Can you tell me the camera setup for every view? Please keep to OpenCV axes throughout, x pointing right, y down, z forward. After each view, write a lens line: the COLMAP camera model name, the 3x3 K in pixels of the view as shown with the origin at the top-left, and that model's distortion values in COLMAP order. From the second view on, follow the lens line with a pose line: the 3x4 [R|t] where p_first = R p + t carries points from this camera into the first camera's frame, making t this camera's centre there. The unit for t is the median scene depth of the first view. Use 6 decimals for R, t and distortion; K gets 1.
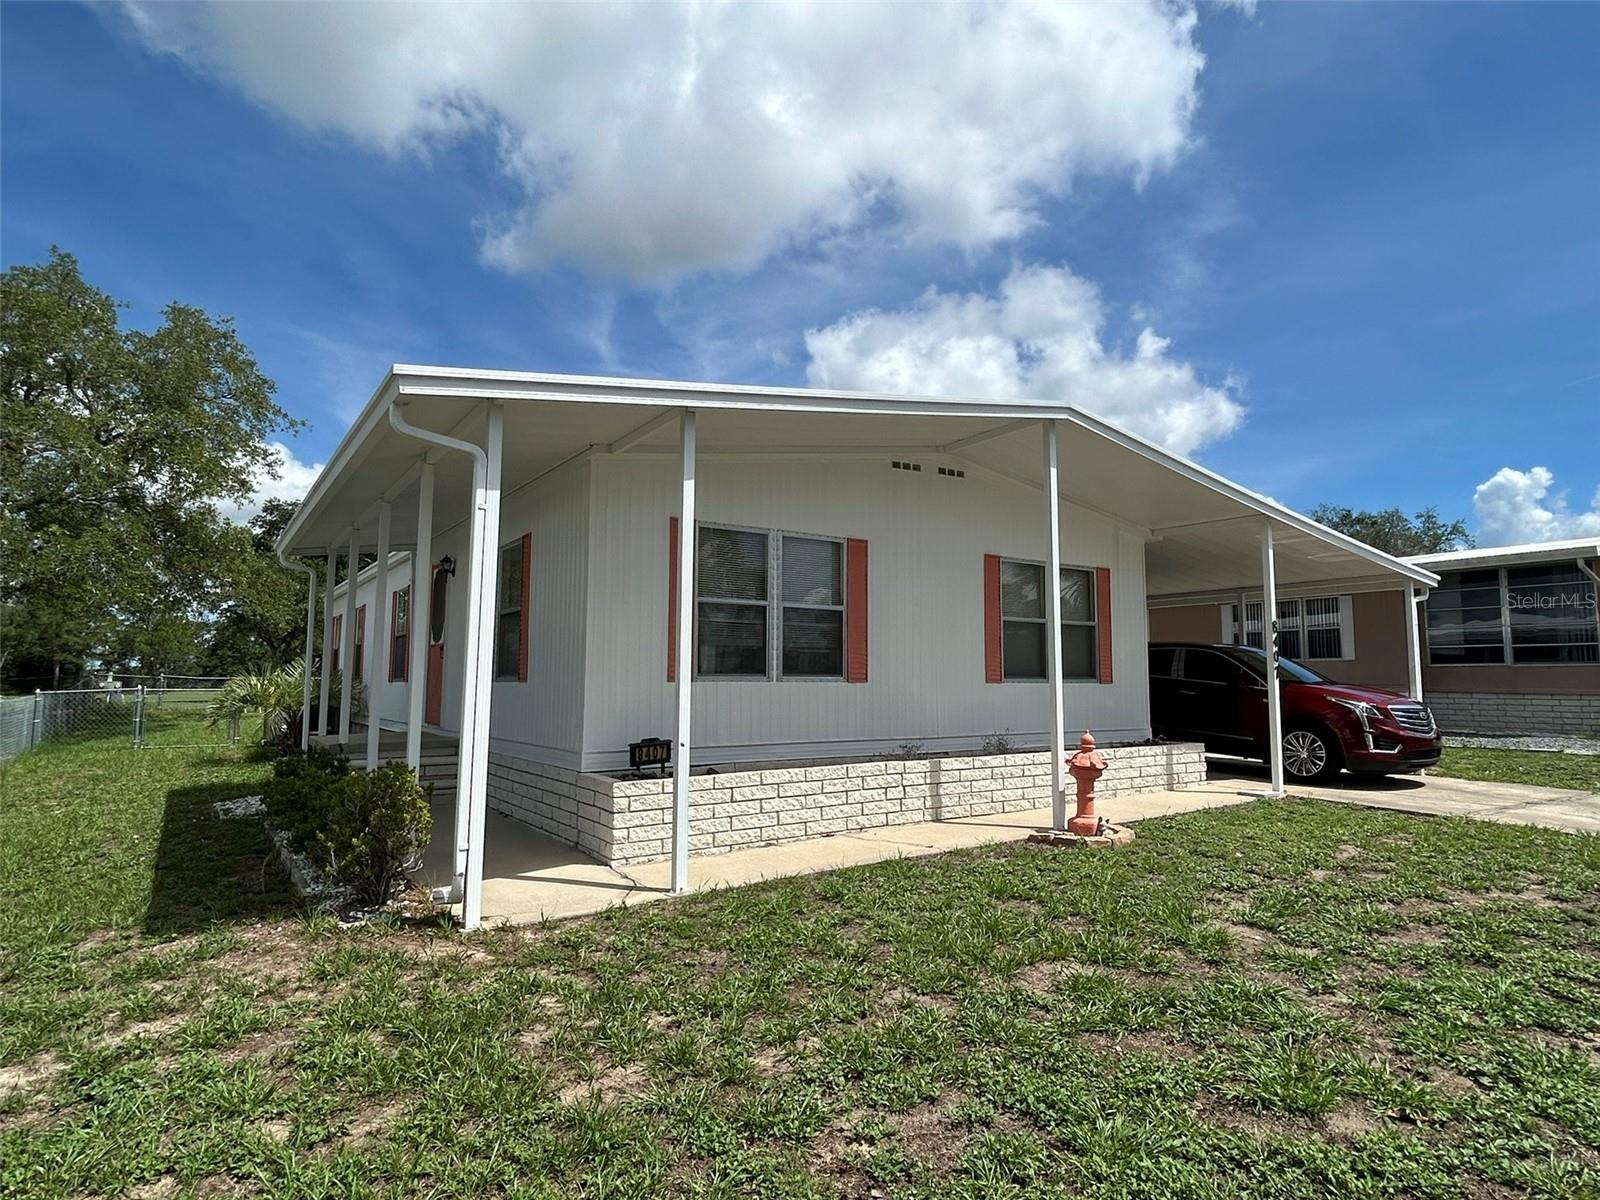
lens RADIAL K [[913.8, 0, 798.8], [0, 913.8, 598.4], [0, 0, 1]] dist [-0.011503, 0.008961]
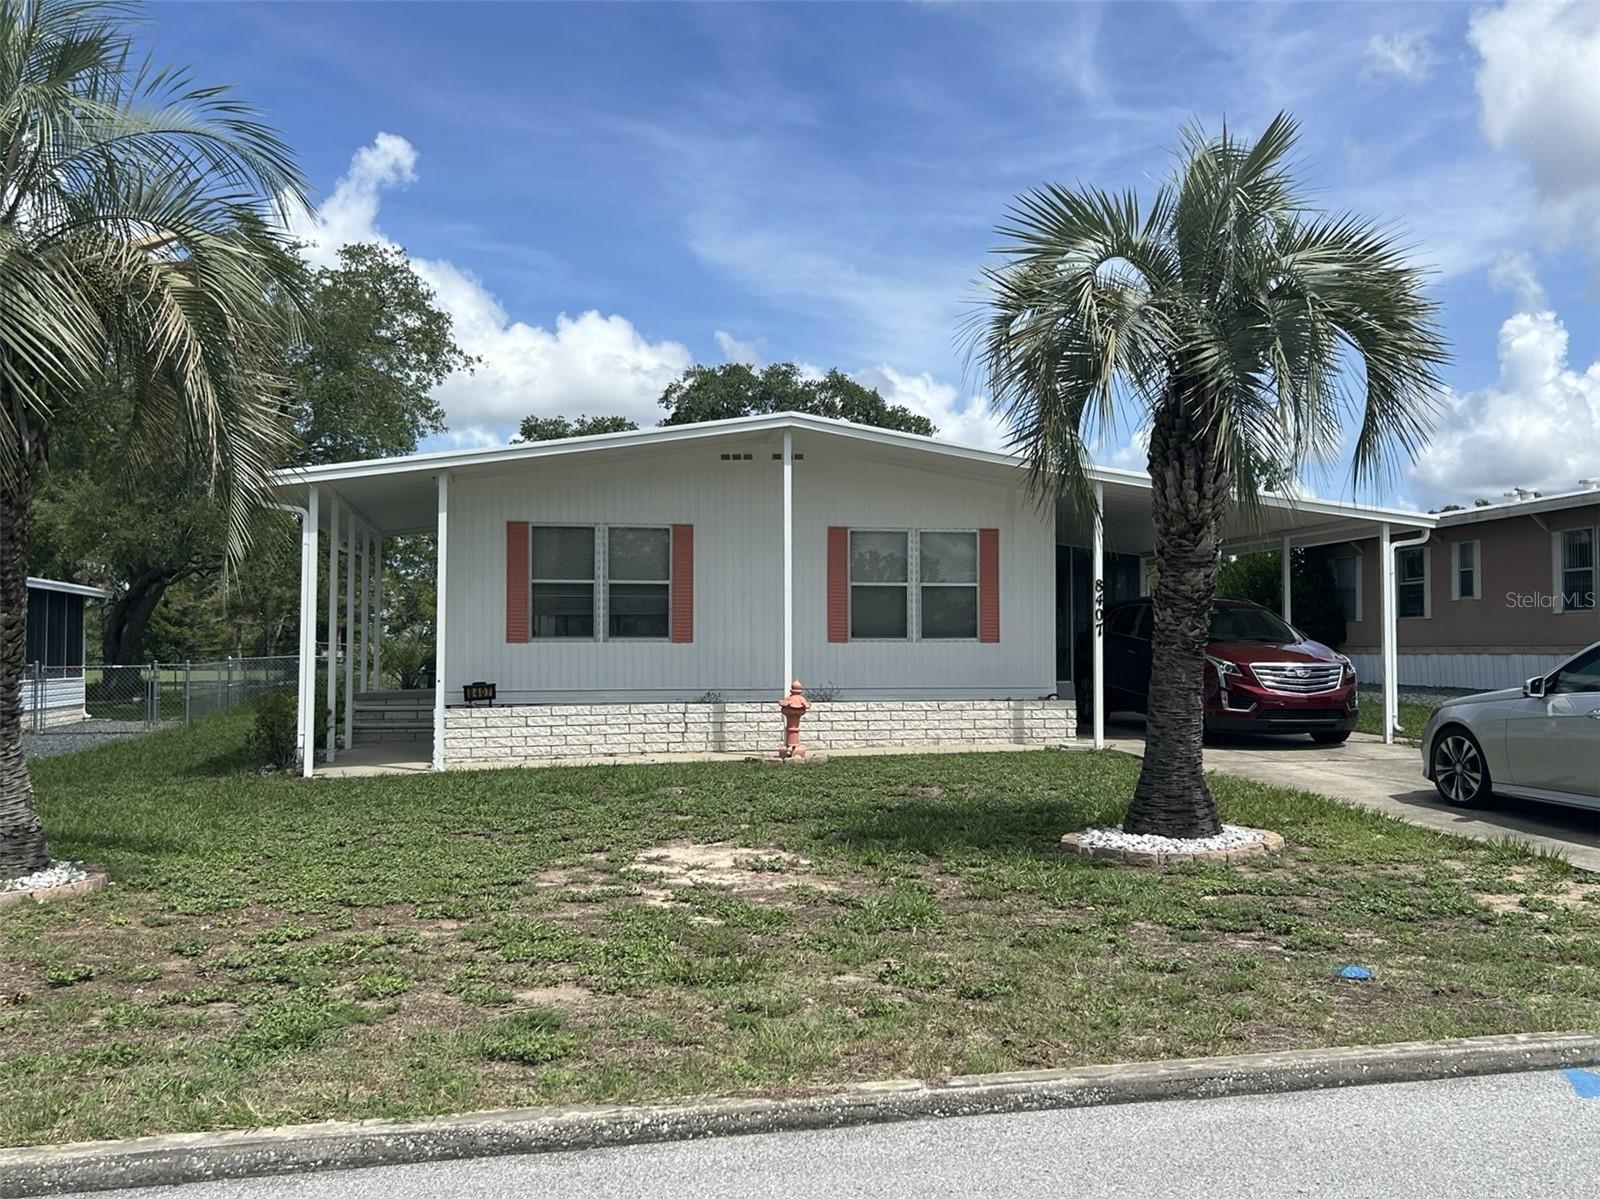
lens RADIAL K [[1477.1, 0, 800.1], [0, 1477.1, 597.4], [0, 0, 1]] dist [0.045281, 0.000000]
pose [[0.924694, -0.018742, -0.380249, 1.010430], [0.039953, 0.998050, 0.047966, -0.059634], [0.378608, -0.059546, 0.923640, -0.802606]]
